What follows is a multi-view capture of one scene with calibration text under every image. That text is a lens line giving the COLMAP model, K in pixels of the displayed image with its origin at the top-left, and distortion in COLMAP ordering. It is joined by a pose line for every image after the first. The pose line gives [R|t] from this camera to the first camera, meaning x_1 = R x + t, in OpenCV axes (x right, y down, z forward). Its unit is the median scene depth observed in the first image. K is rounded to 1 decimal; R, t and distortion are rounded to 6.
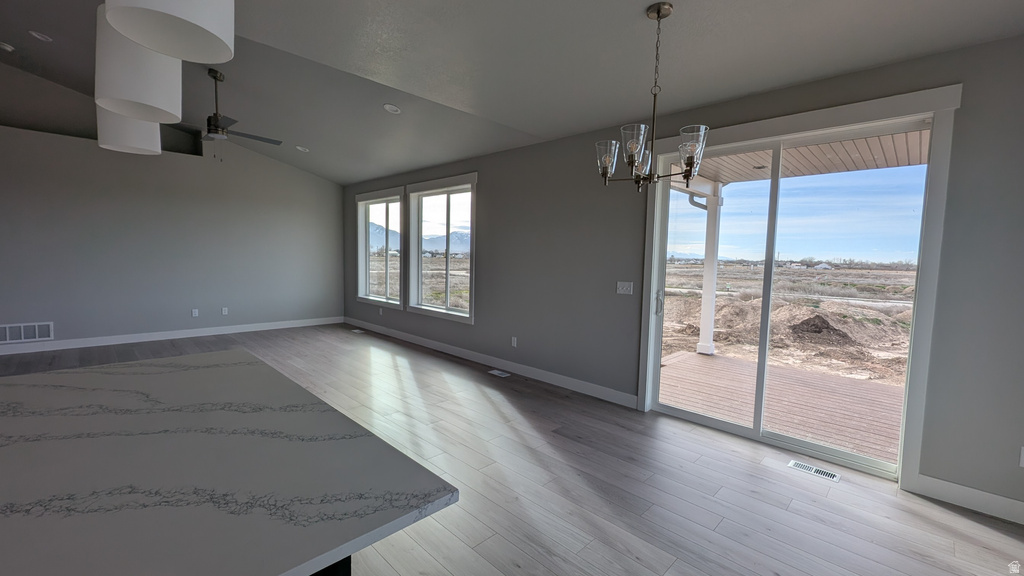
lens RADIAL K [[420.5, 0, 506.8], [0, 420.5, 292.3], [0, 0, 1]] dist [0.003216, -0.000436]
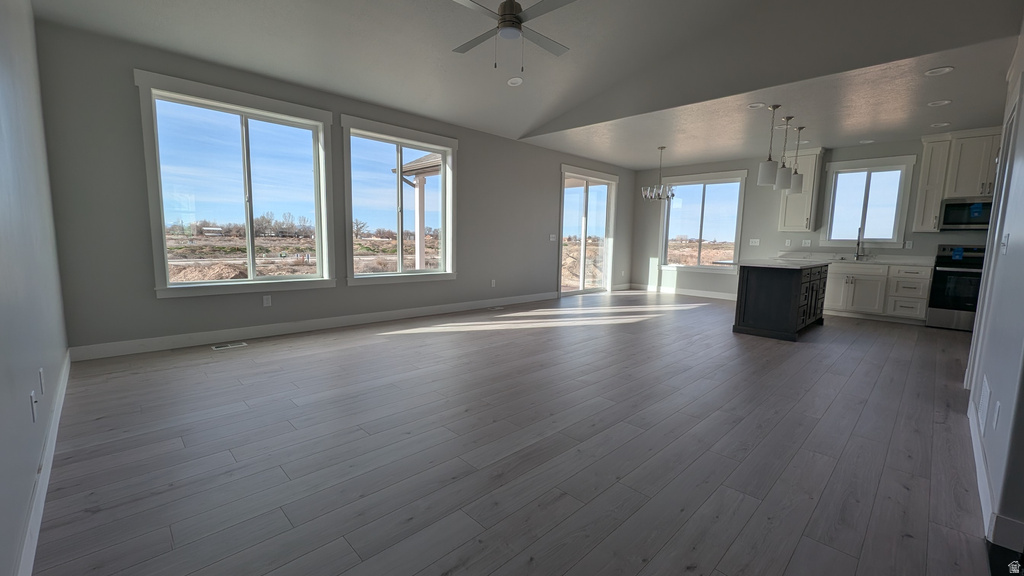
lens RADIAL K [[420.5, 0, 511.7], [0, 420.5, 289.3], [0, 0, 1]] dist [0.003216, -0.000436]
pose [[0.006980, -0.134031, 0.990953, -1.243014], [0.076002, 0.988181, 0.133121, -0.033898], [-0.997083, 0.074386, 0.017084, 0.881442]]
